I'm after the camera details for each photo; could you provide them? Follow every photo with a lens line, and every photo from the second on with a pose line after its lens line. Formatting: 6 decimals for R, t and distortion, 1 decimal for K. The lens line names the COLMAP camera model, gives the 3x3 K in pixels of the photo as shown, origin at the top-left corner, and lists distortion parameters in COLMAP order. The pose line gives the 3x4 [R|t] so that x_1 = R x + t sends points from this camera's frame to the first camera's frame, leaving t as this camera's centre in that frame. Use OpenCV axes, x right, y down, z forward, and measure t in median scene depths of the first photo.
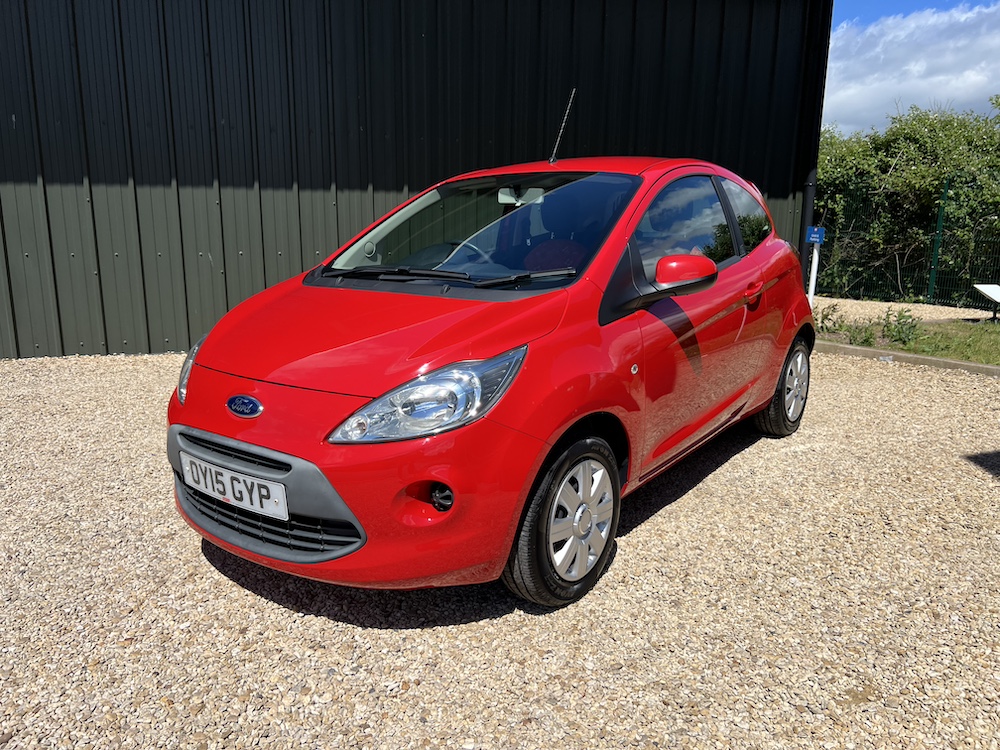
lens RADIAL K [[759.6, 0, 500.0], [0, 759.6, 379.0], [0, 0, 1]] dist [0.009804, 0.007349]
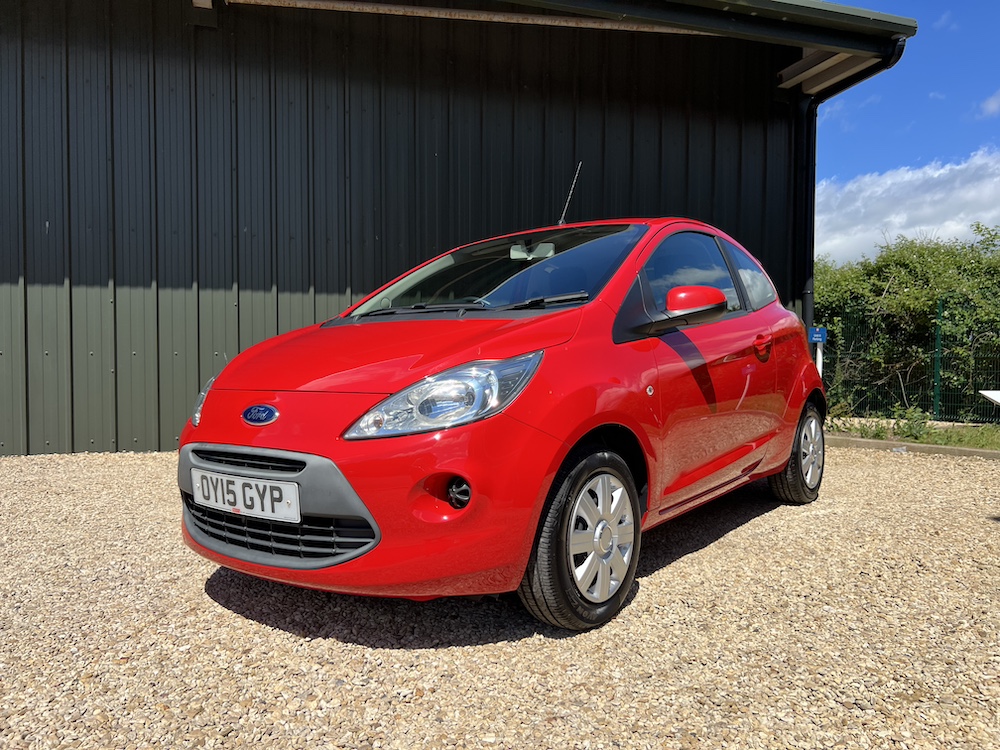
lens RADIAL K [[757.9, 0, 503.8], [0, 757.9, 380.6], [0, 0, 1]] dist [0.019934, -0.012342]
pose [[0.999968, -0.007292, -0.003321, -0.013457], [0.006574, 0.983603, -0.180229, 0.170012], [0.004581, 0.180201, 0.983619, 0.016141]]
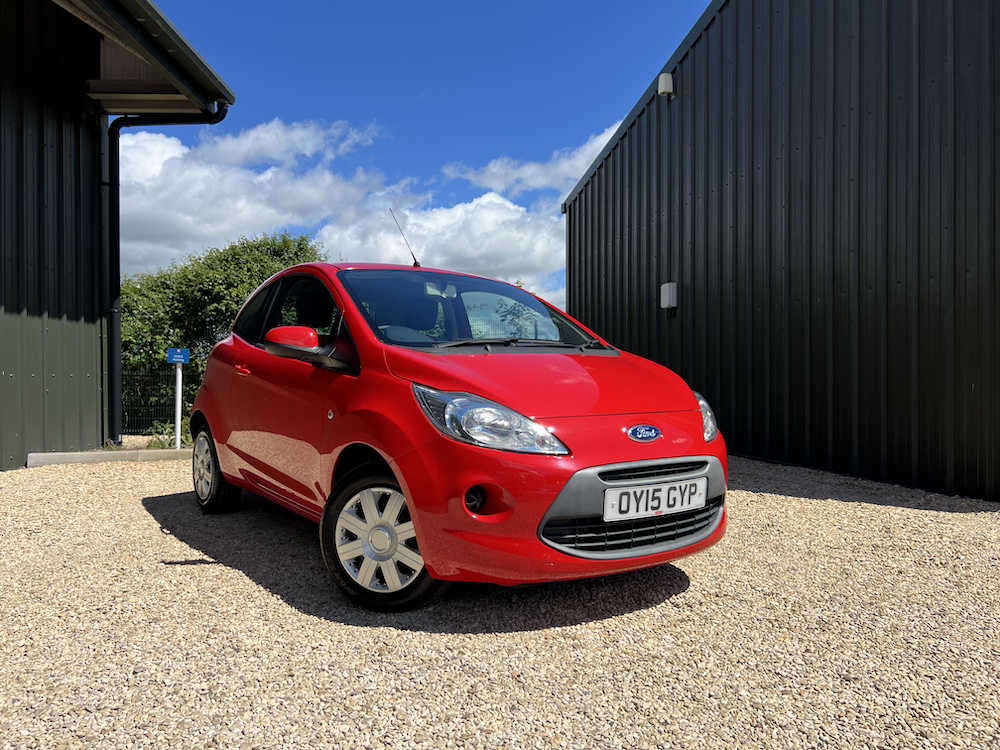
lens RADIAL K [[757.5, 0, 506.0], [0, 757.5, 377.4], [0, 0, 1]] dist [0.020837, -0.019674]
pose [[0.308680, -0.008938, 0.951124, -1.526120], [0.197932, 0.978669, -0.055041, -0.028197], [-0.930344, 0.205248, 0.303865, 0.806428]]
